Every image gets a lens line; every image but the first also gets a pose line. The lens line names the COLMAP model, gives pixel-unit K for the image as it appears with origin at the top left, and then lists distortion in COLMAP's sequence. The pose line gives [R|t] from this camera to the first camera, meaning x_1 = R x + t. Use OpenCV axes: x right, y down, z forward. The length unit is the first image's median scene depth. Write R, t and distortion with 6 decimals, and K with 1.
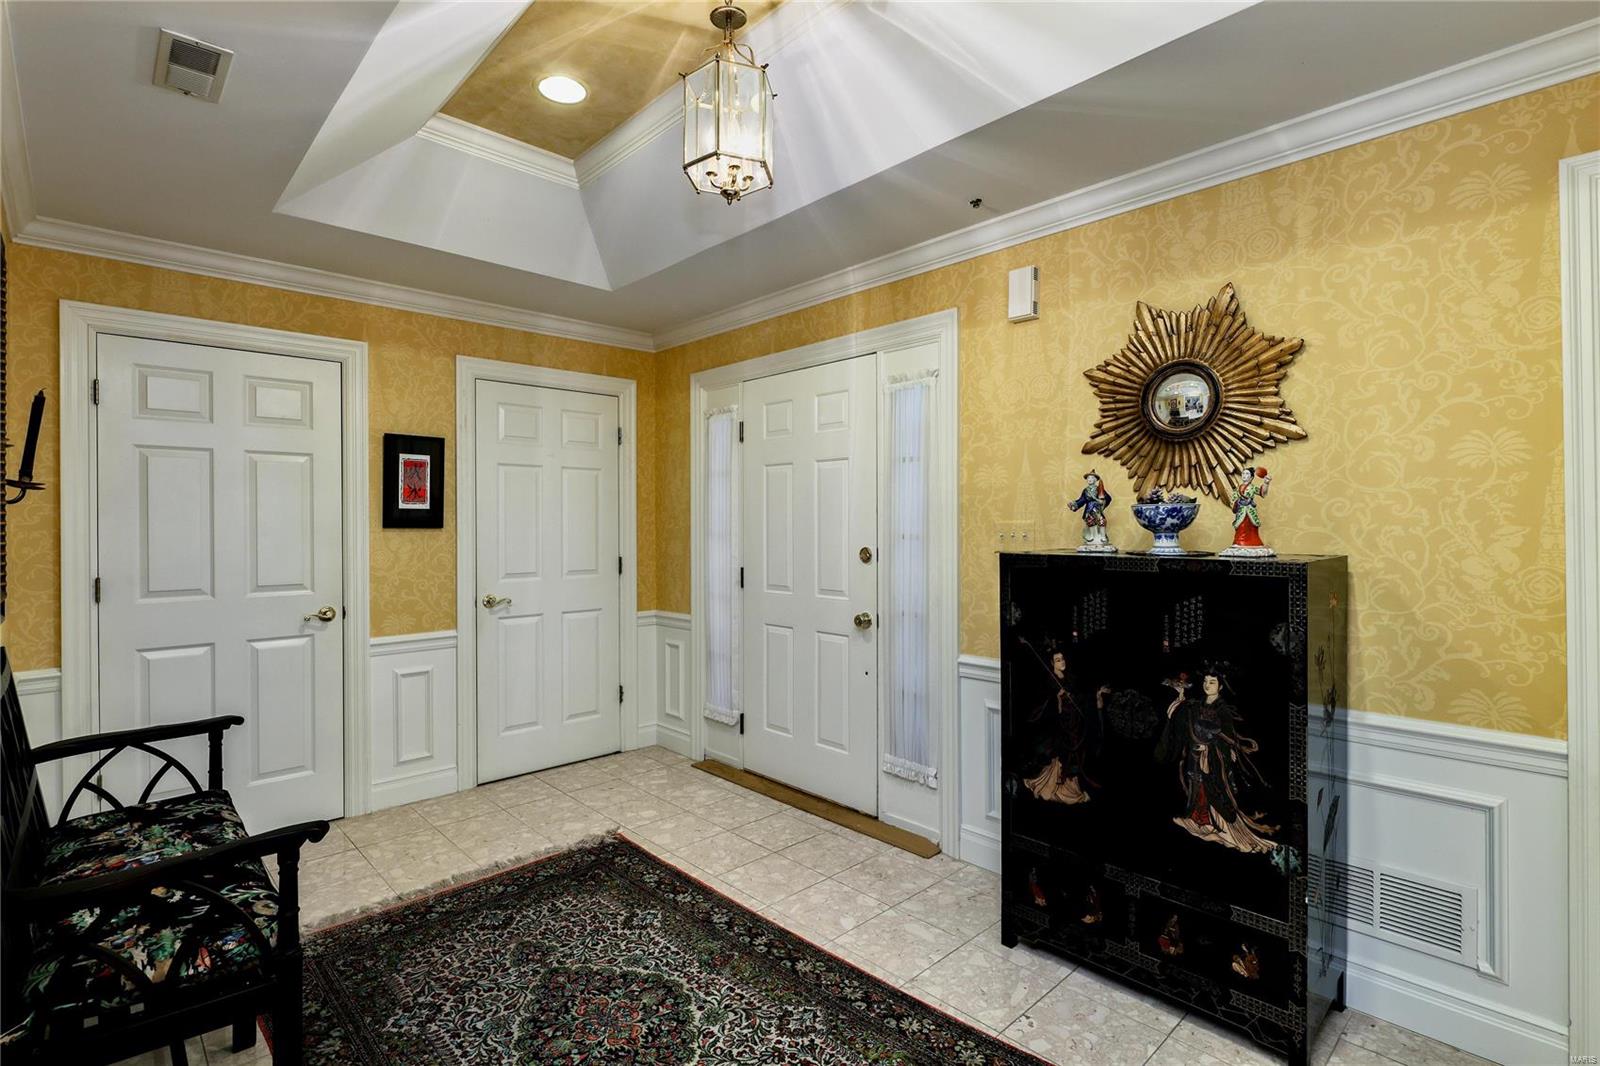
lens RADIAL K [[756.6, 0, 800.7], [0, 756.6, 539.4], [0, 0, 1]] dist [0.005025, -0.000074]
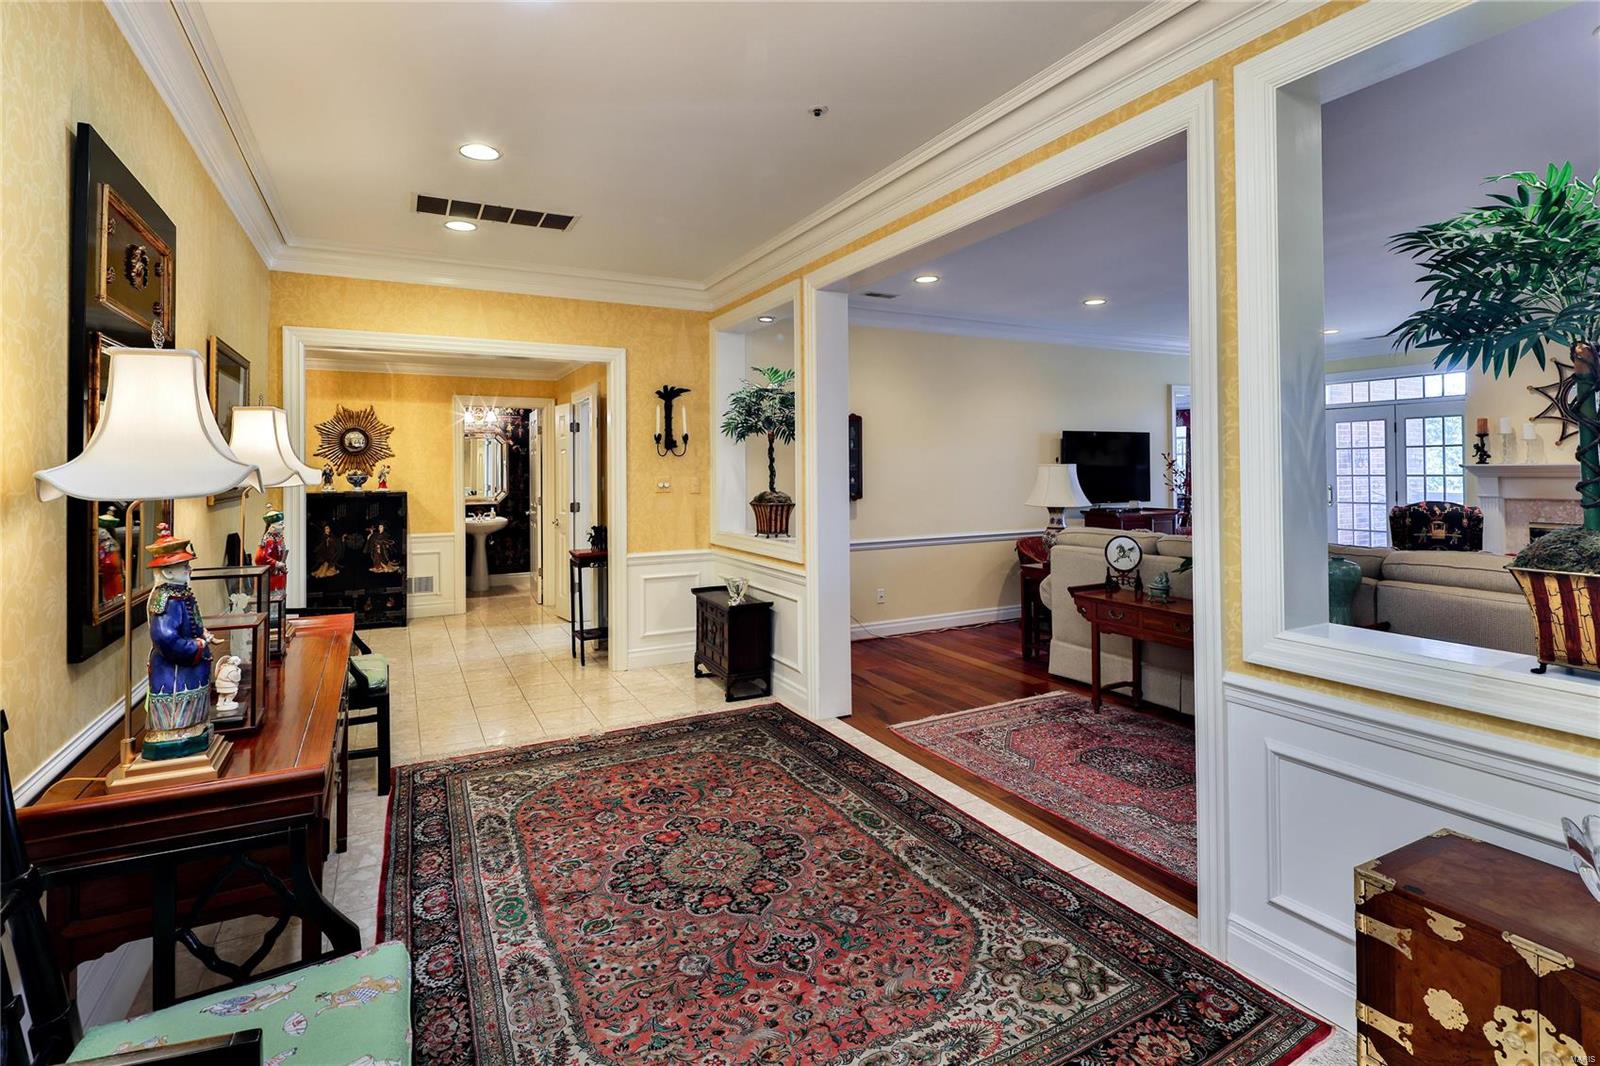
lens RADIAL K [[756.6, 0, 797.2], [0, 756.6, 455.1], [0, 0, 1]] dist [0.005025, -0.000074]
pose [[0.262218, 0.016677, 0.964865, -2.102556], [0.014605, 0.999668, -0.021248, -0.039297], [-0.964898, 0.019663, 0.261887, -1.605400]]
